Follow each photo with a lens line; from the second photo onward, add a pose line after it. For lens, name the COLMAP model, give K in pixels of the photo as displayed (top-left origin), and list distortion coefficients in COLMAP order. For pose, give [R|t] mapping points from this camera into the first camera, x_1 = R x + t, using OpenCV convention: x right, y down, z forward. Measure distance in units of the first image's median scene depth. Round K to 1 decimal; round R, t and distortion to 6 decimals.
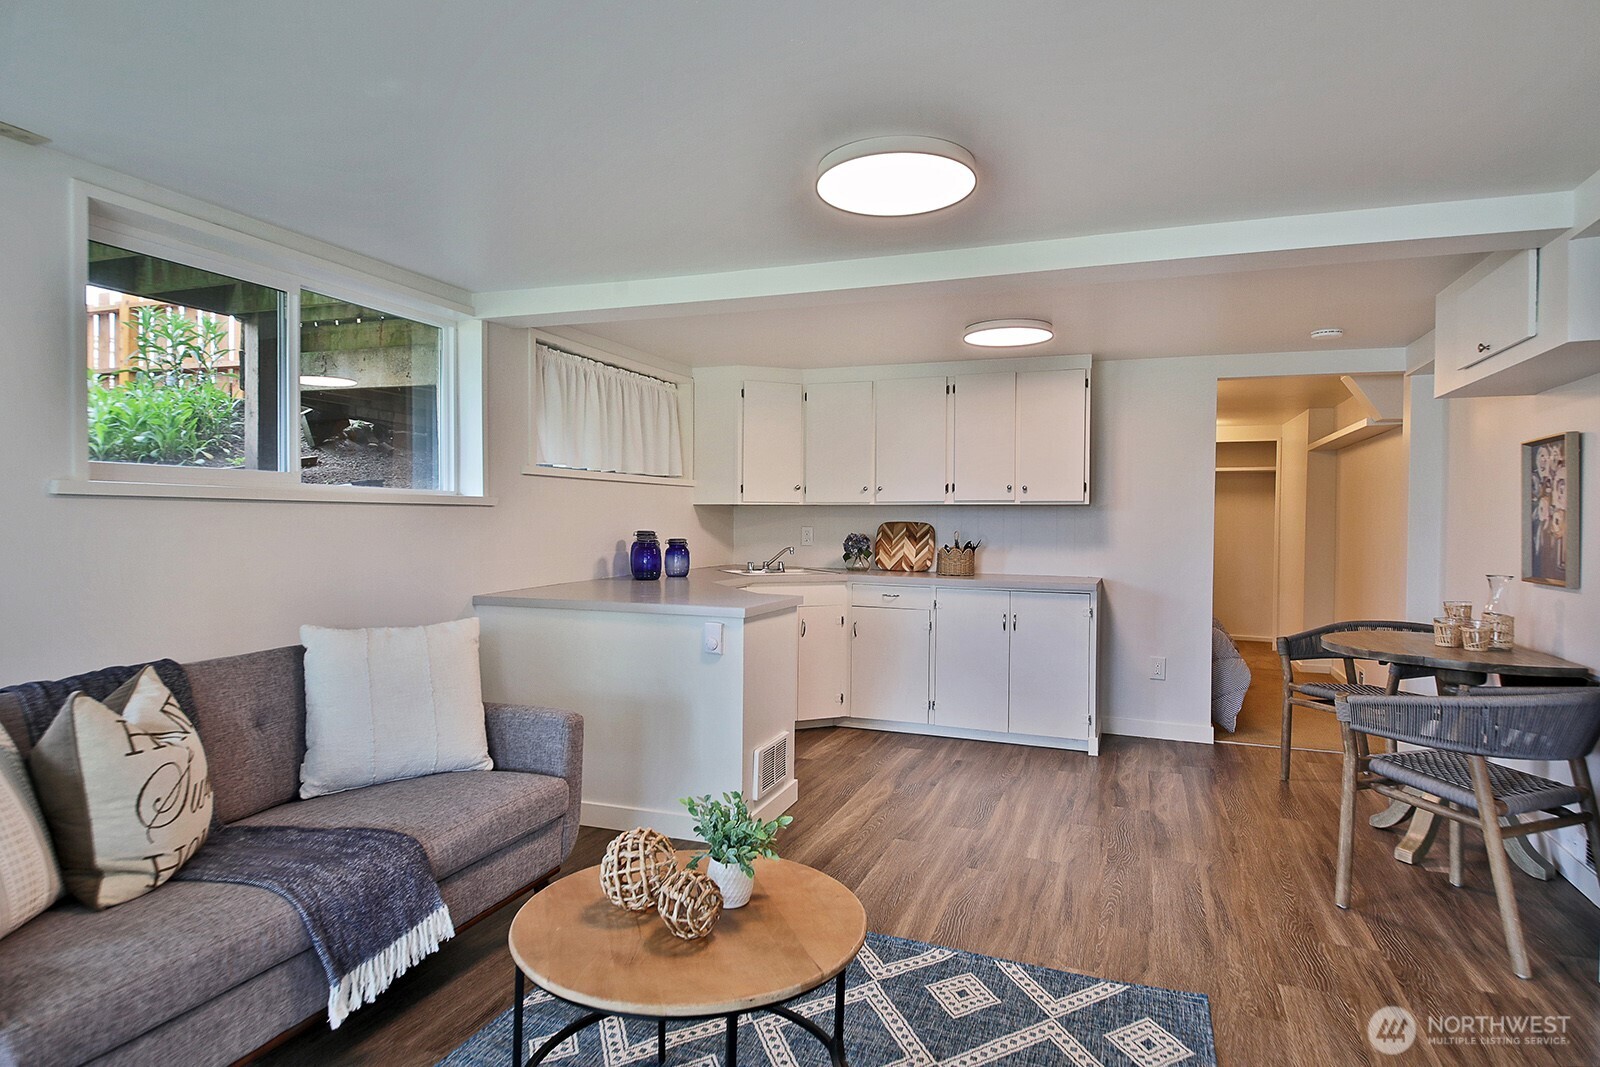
lens RADIAL K [[870.1, 0, 806.6], [0, 870.1, 531.8], [0, 0, 1]] dist [0.005350, 0.000021]
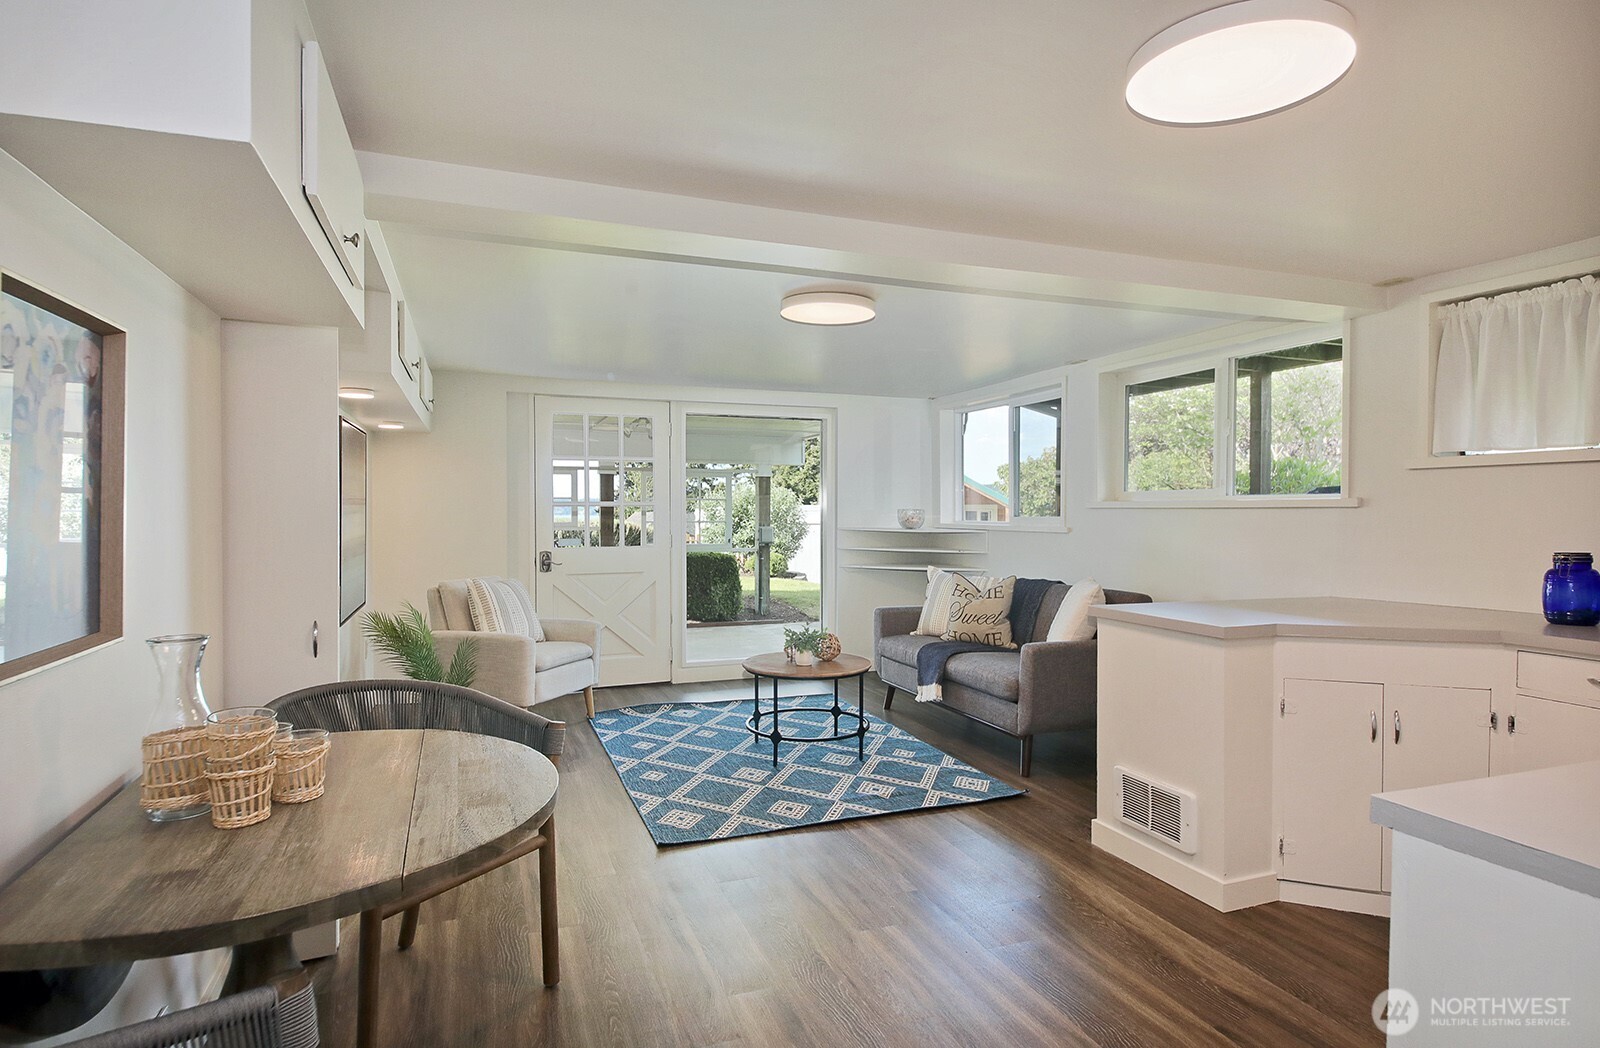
lens RADIAL K [[840.7, 0, 789.8], [0, 840.7, 523.5], [0, 0, 1]] dist [0.079613, -0.006116]
pose [[-0.749991, -0.005345, -0.661427, 1.006886], [-0.021384, 0.999641, 0.016169, -0.018056], [0.661103, 0.026271, -0.749835, 1.788324]]
